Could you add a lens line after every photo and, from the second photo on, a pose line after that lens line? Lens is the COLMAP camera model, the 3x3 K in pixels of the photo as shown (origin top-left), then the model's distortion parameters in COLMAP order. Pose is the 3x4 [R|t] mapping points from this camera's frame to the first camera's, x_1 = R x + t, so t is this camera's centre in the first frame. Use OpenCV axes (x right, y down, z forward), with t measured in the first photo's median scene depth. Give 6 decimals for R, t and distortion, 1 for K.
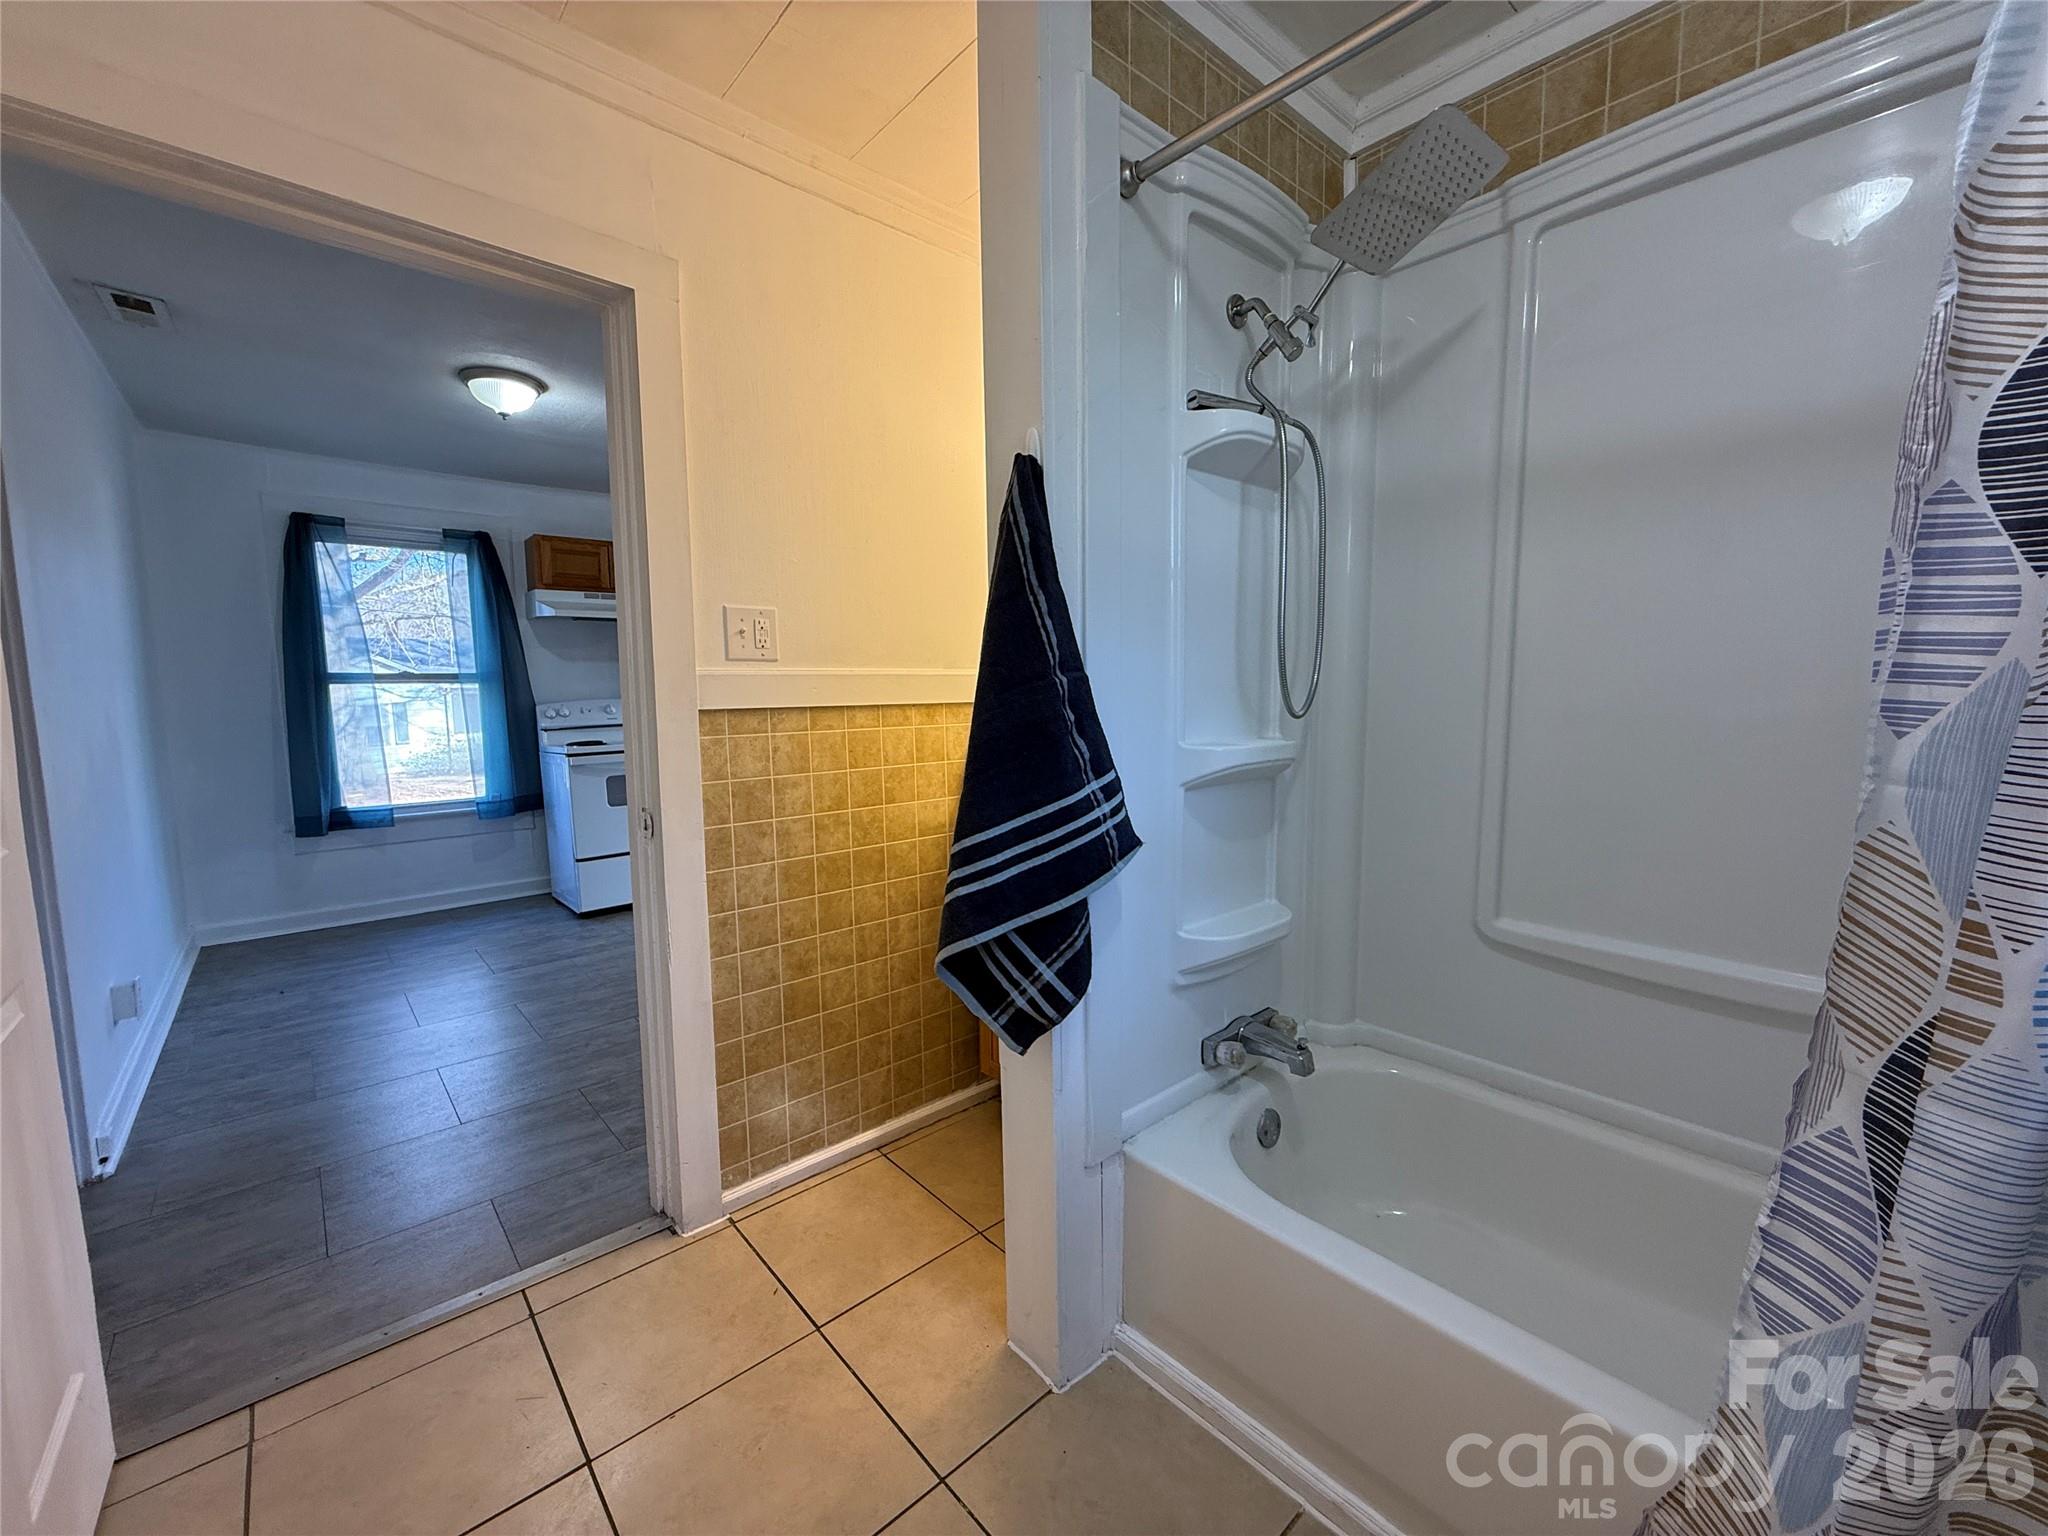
lens RADIAL K [[818.2, 0, 1029.3], [0, 818.2, 764.7], [0, 0, 1]] dist [-0.002704, -0.000368]
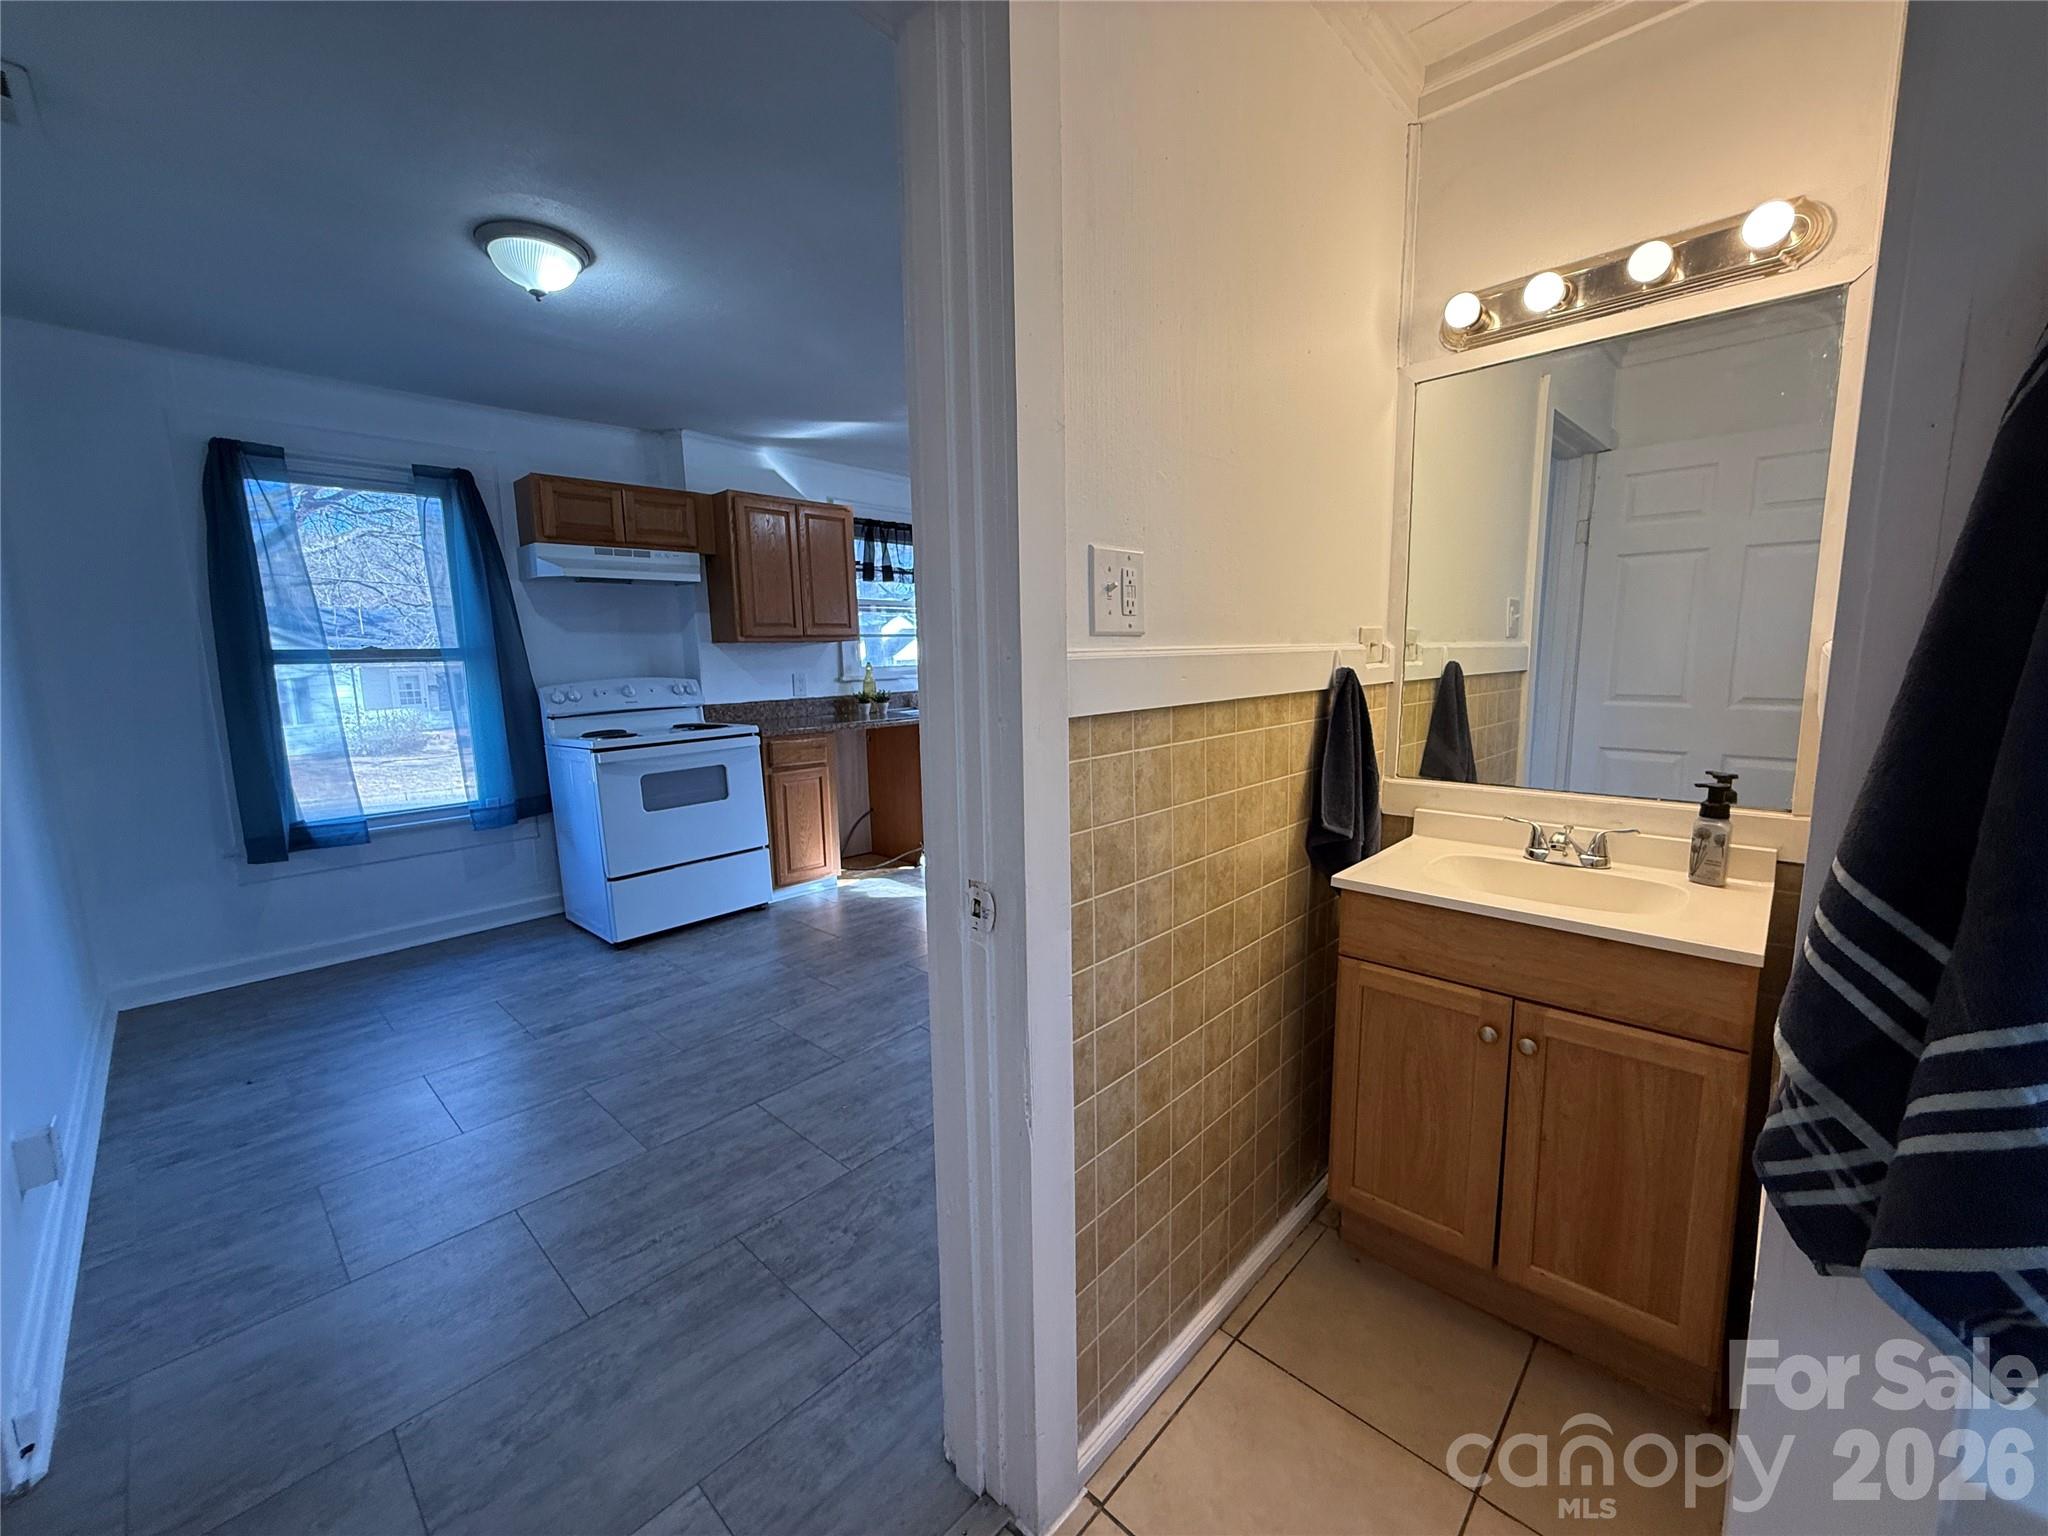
lens RADIAL K [[815.6, 0, 1026.0], [0, 815.6, 764.0], [0, 0, 1]] dist [-0.000641, -0.000256]
pose [[0.996978, -0.020041, 0.075054, -0.262346], [0.016917, 0.998973, 0.042027, -0.032353], [-0.075819, -0.040630, 0.996293, 0.218874]]
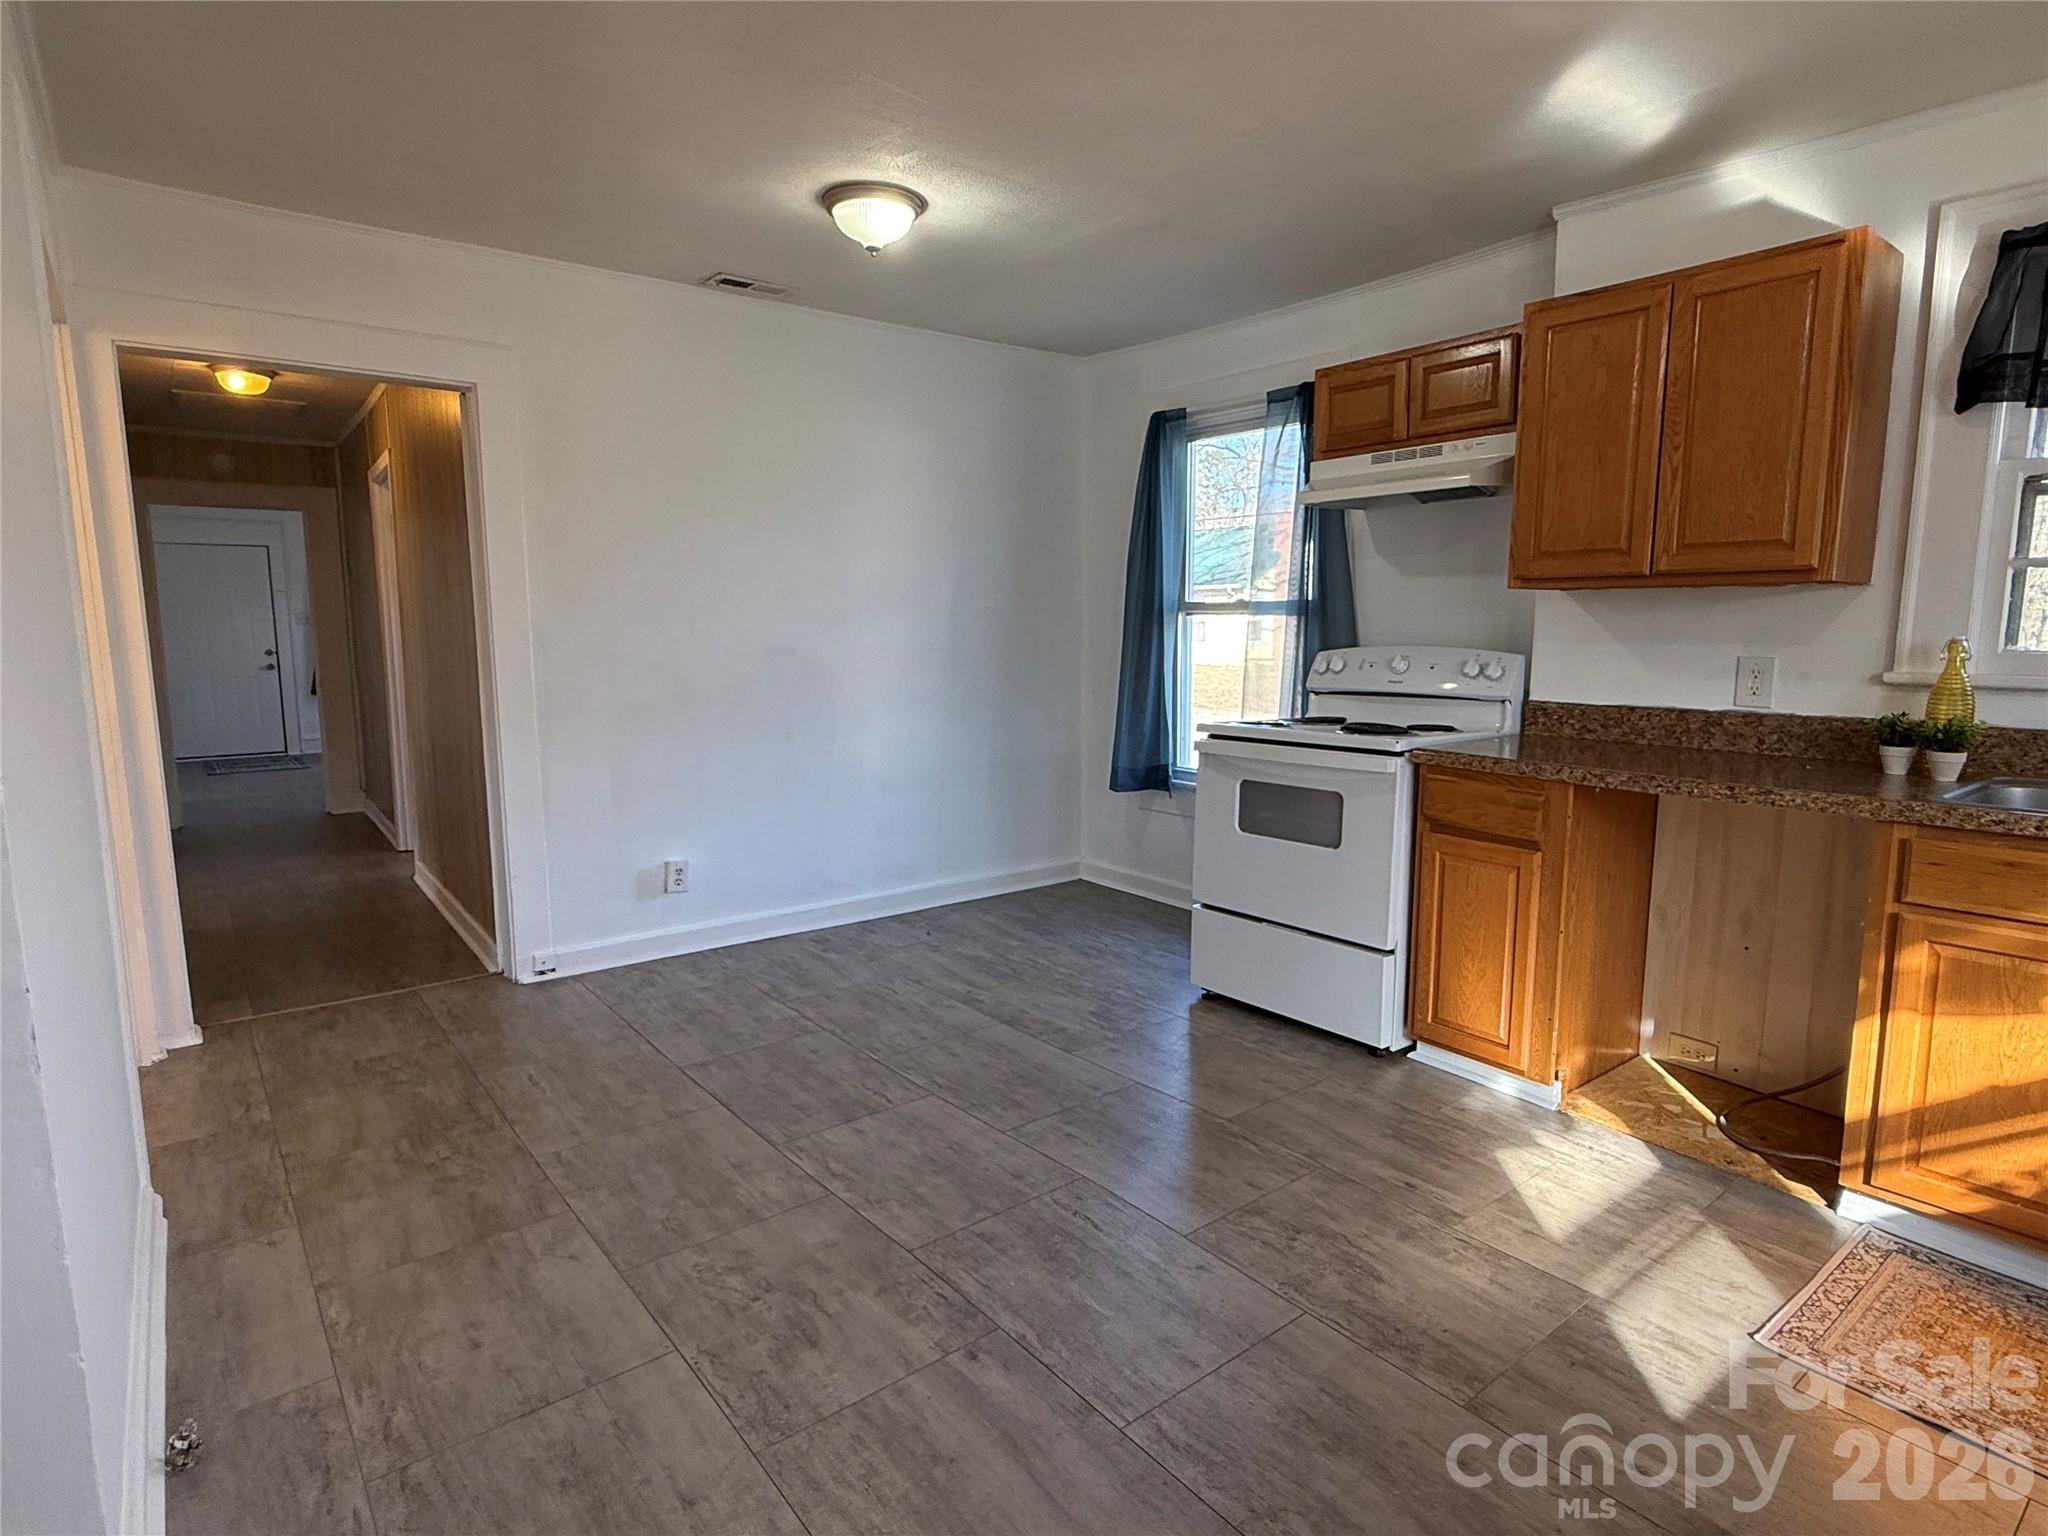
lens RADIAL K [[1092.6, 0, 1024.0], [0, 1092.6, 768.0], [0, 0, 1]] dist [-0.000149, 0.000121]
pose [[-0.075840, 0.145654, -0.986424, 0.355844], [-0.092024, 0.984029, 0.152376, -0.131406], [0.992865, 0.102330, -0.061225, 1.199356]]
